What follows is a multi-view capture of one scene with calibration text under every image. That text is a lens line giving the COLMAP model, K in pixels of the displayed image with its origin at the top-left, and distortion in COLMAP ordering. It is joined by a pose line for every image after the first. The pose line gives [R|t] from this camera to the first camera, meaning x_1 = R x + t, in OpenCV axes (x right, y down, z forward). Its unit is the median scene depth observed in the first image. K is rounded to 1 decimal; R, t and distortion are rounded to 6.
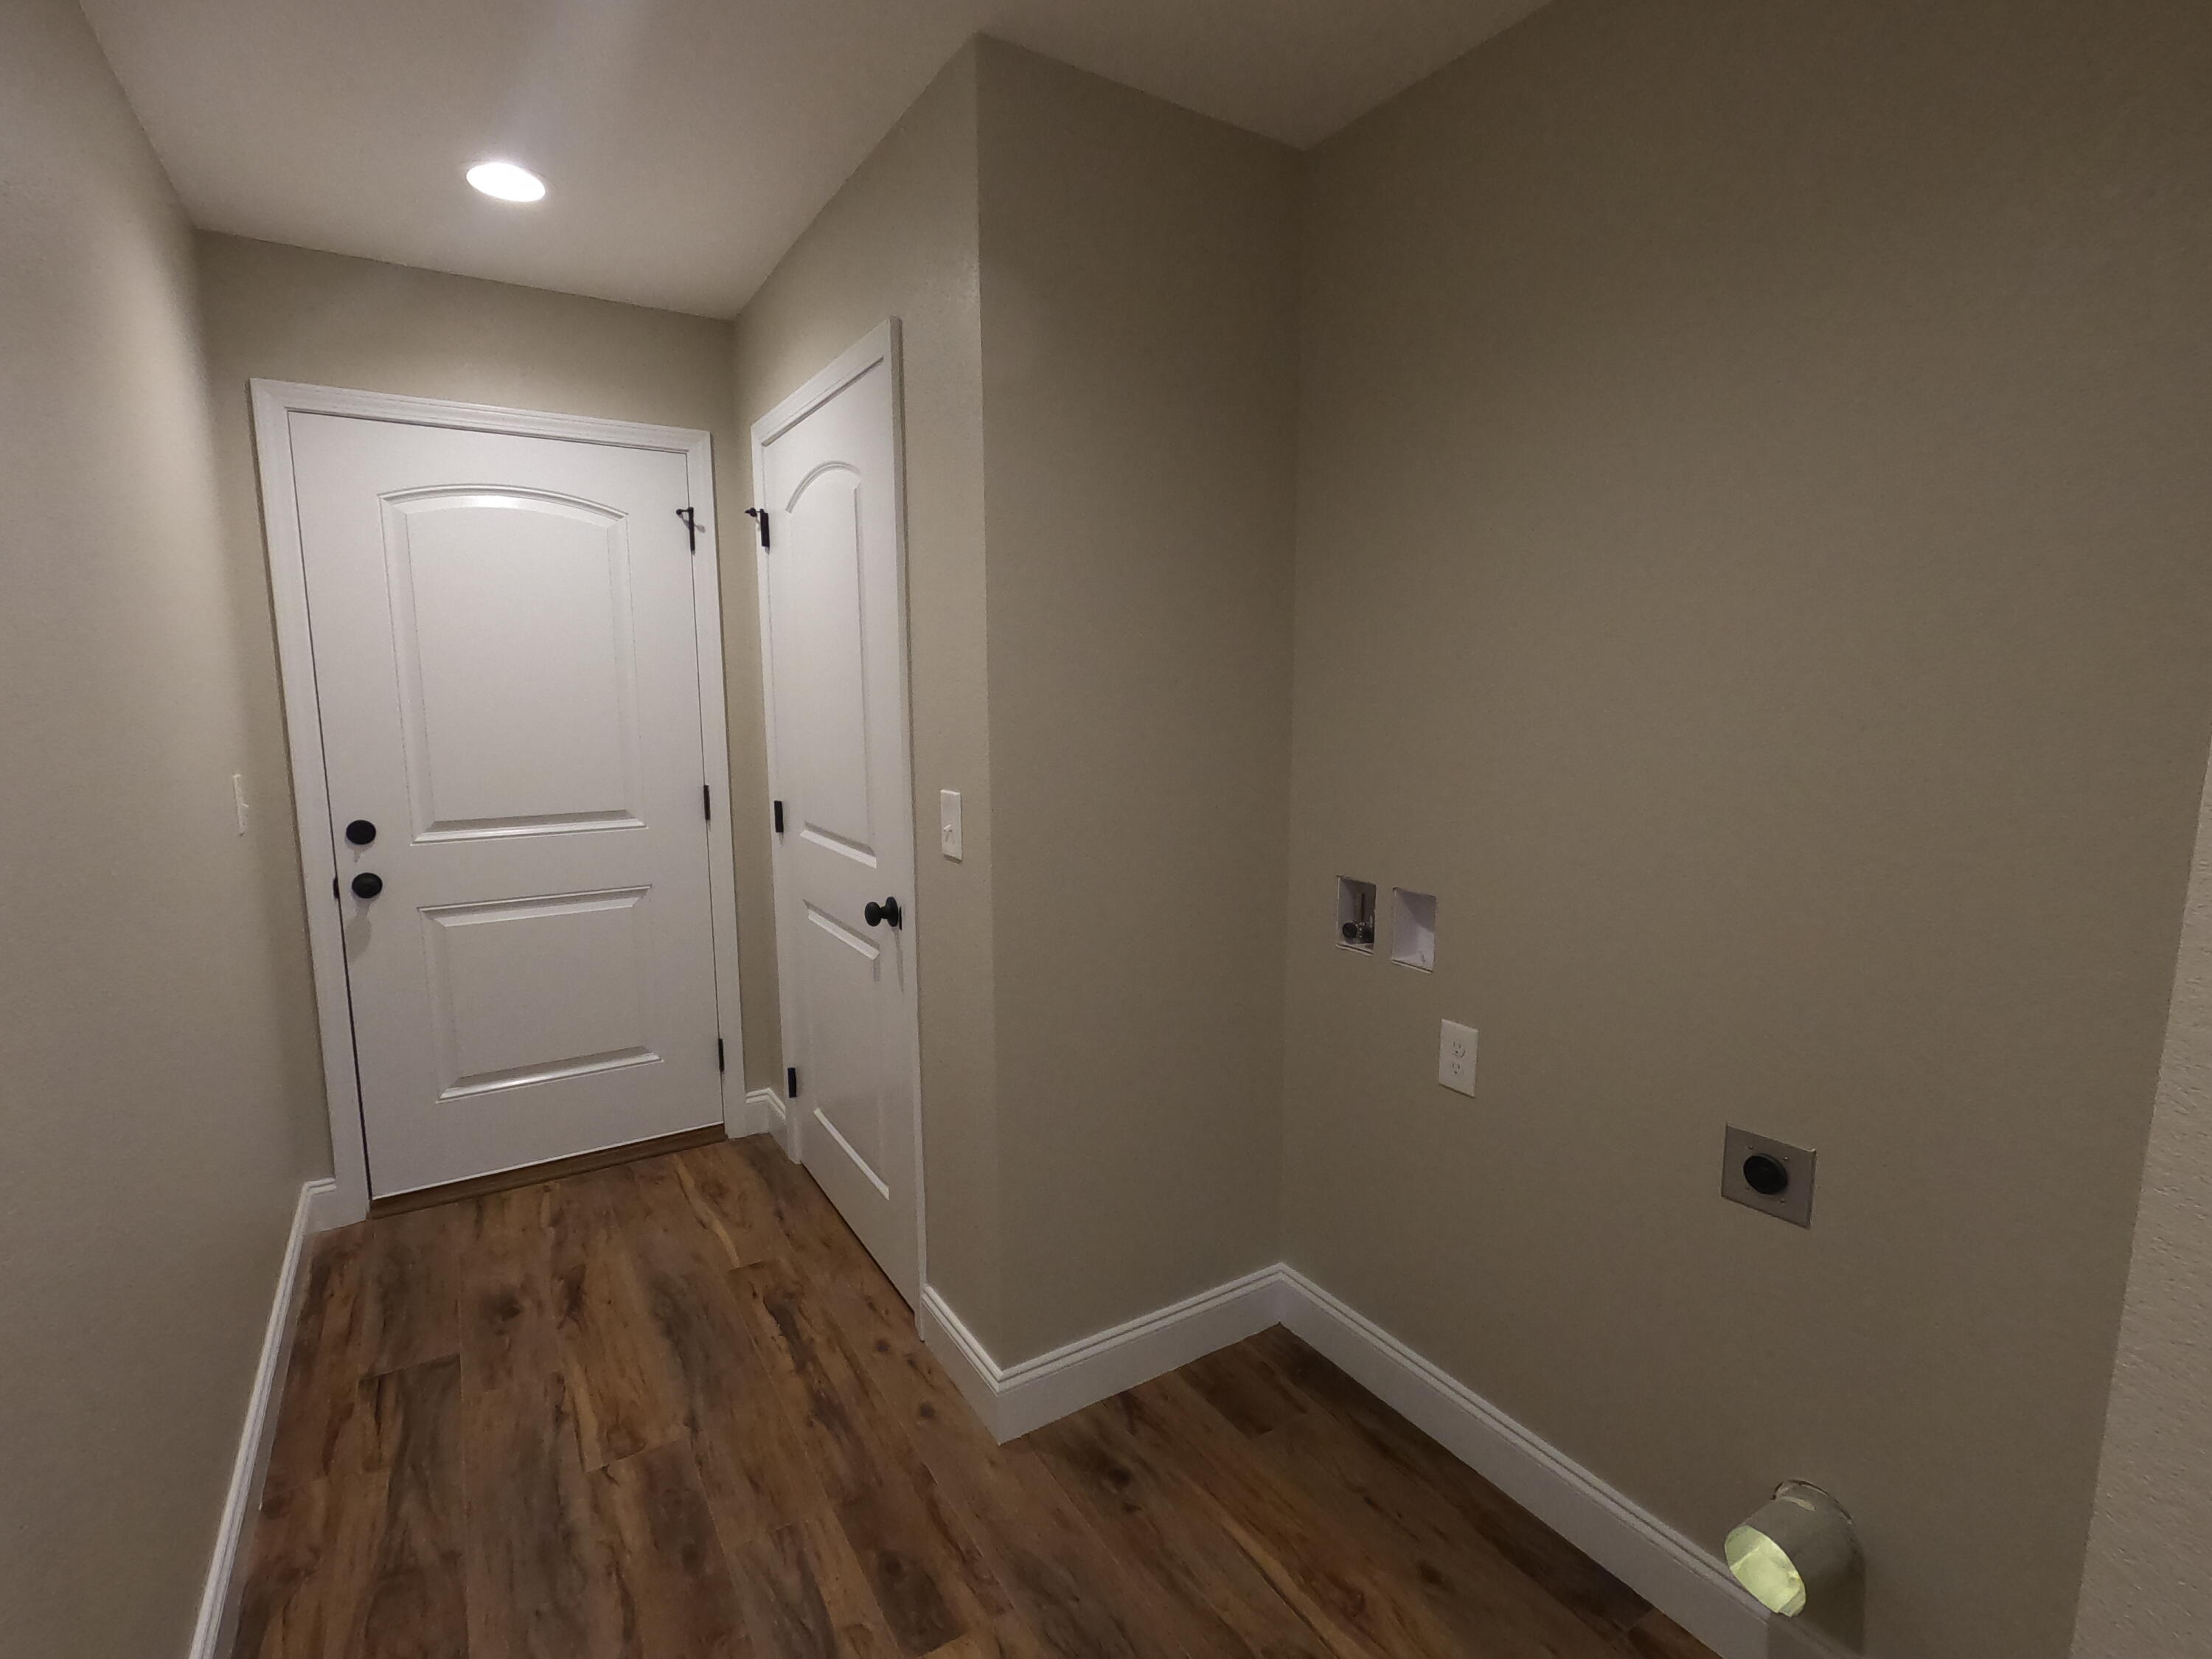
lens RADIAL K [[1062.9, 0, 1144.4], [0, 1062.9, 841.1], [0, 0, 1]] dist [-0.019601, -0.000383]
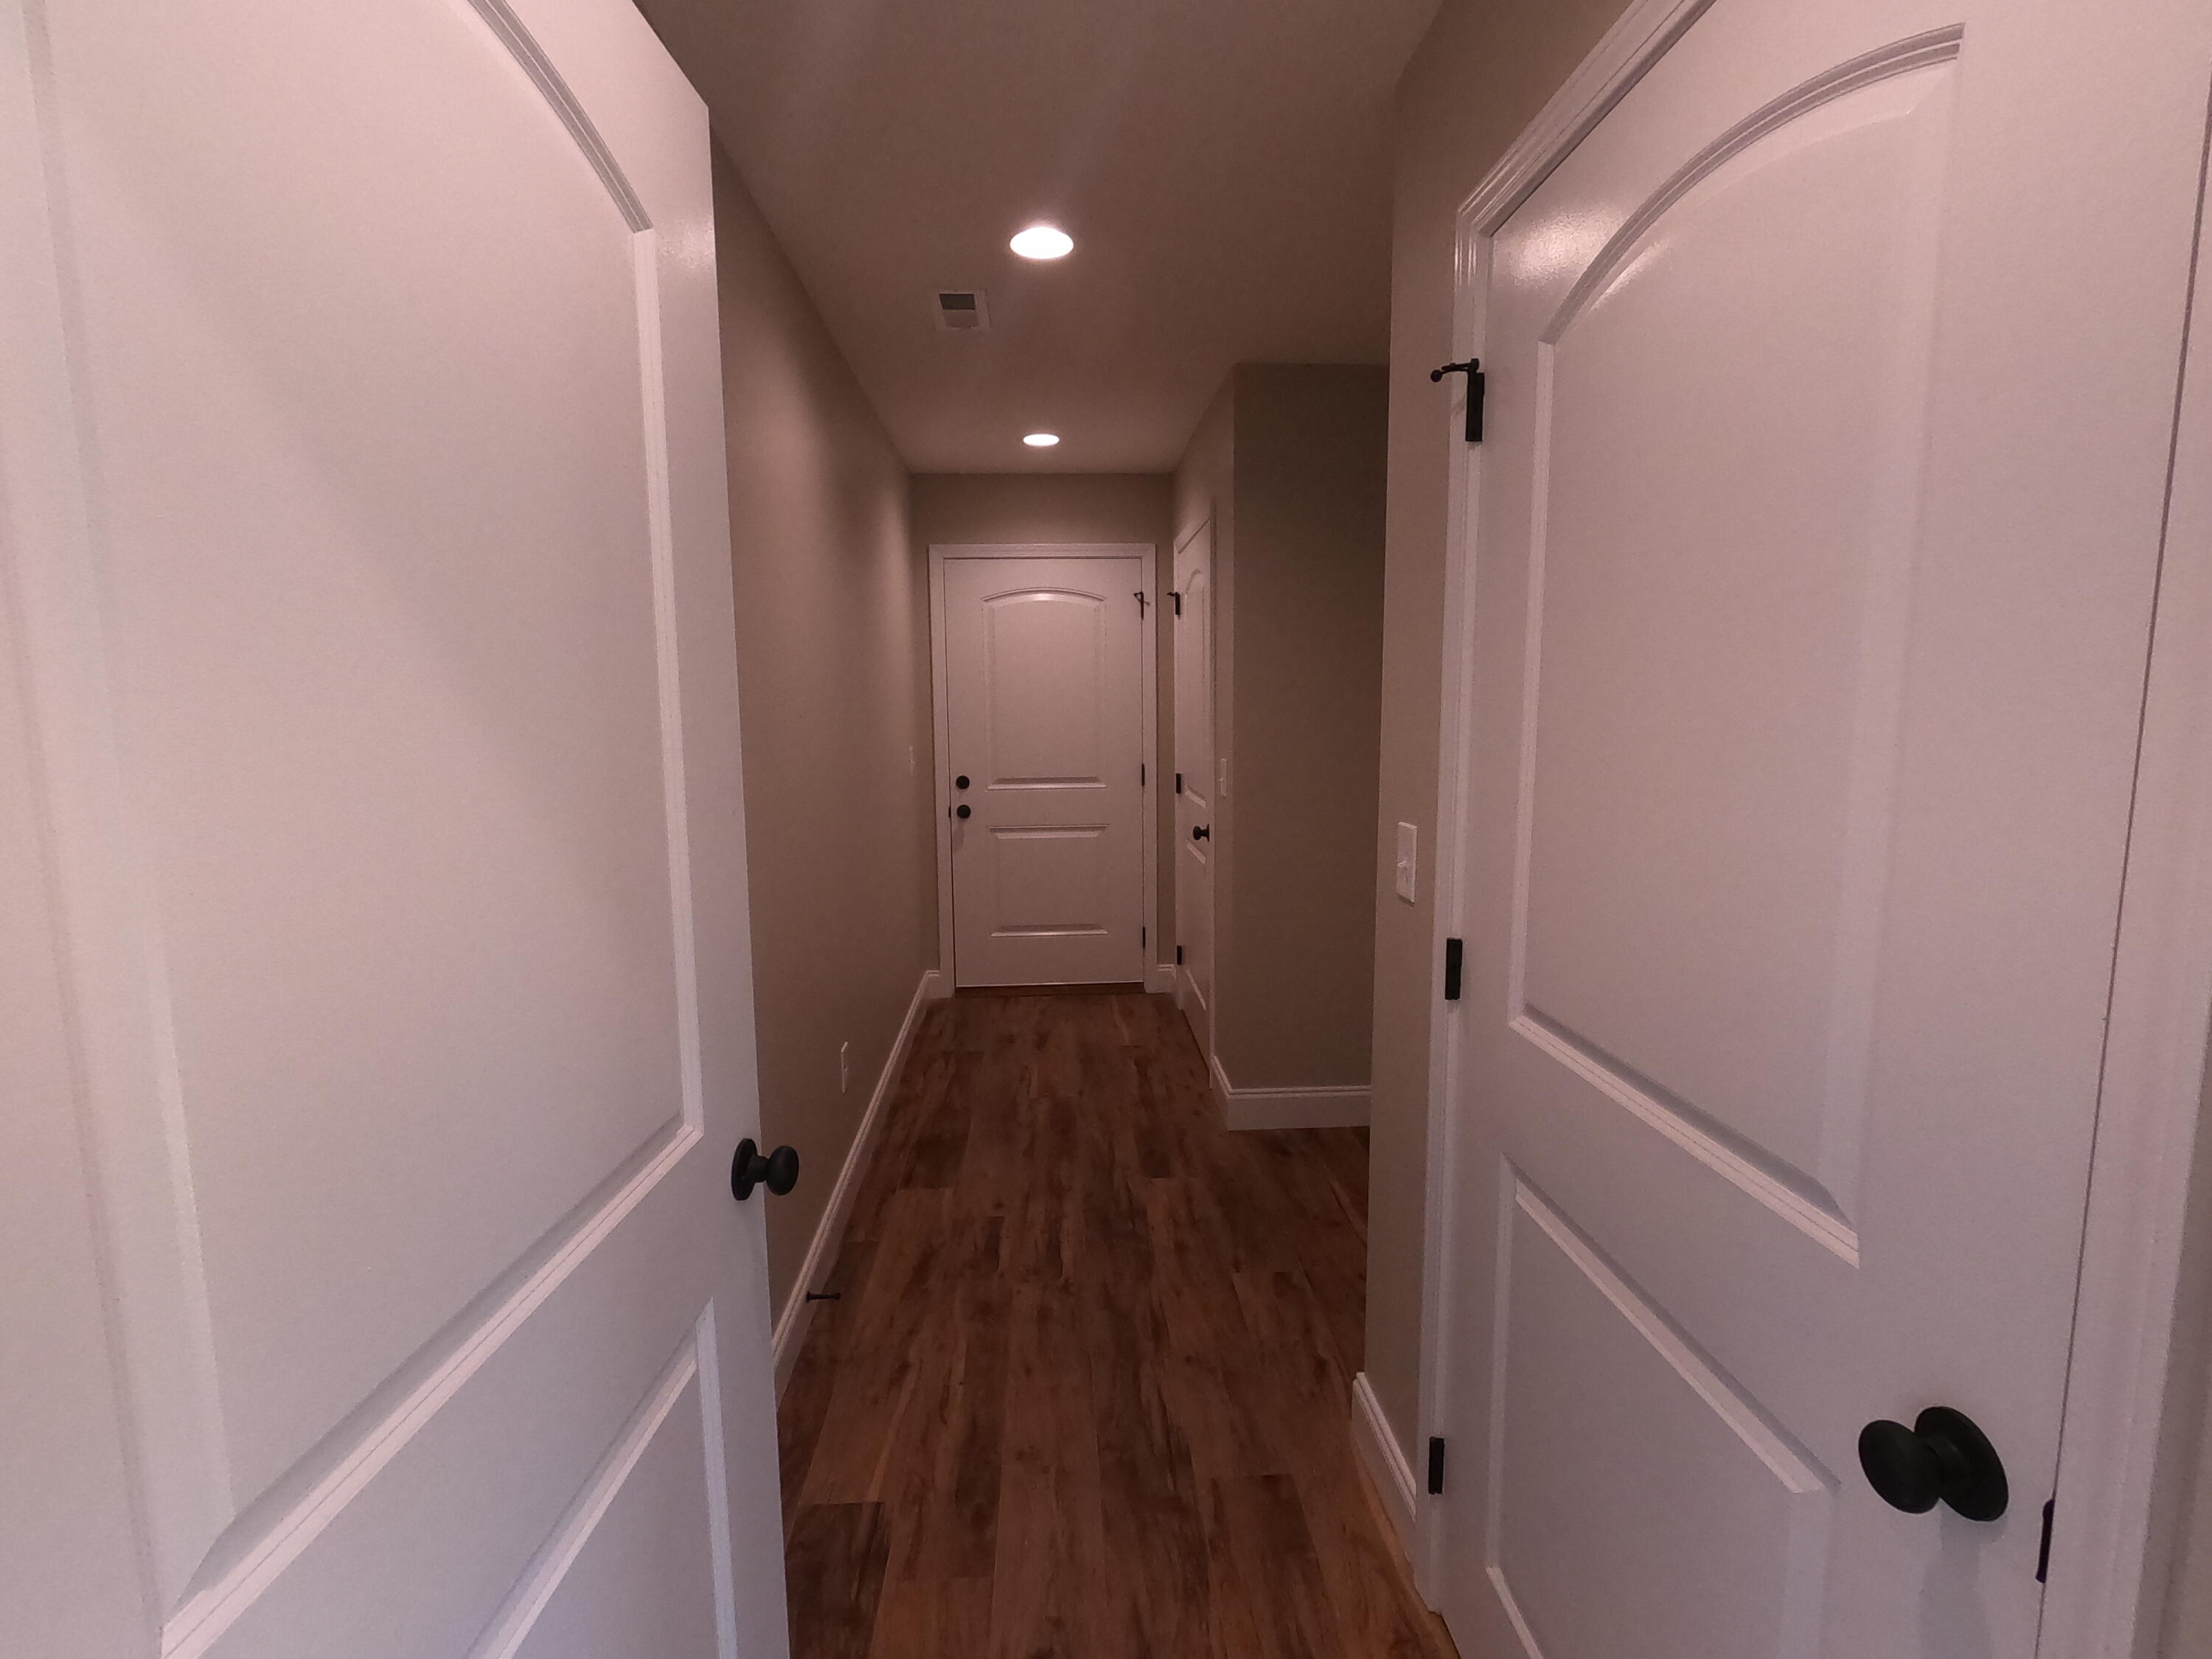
lens RADIAL K [[1062.9, 0, 1106.4], [0, 1062.9, 822.9], [0, 0, 1]] dist [-0.019601, -0.000383]
pose [[0.864766, 0.045717, -0.500089, 0.427791], [-0.059162, 0.998187, -0.011053, 0.071217], [0.498677, 0.039145, 0.865903, -0.509655]]
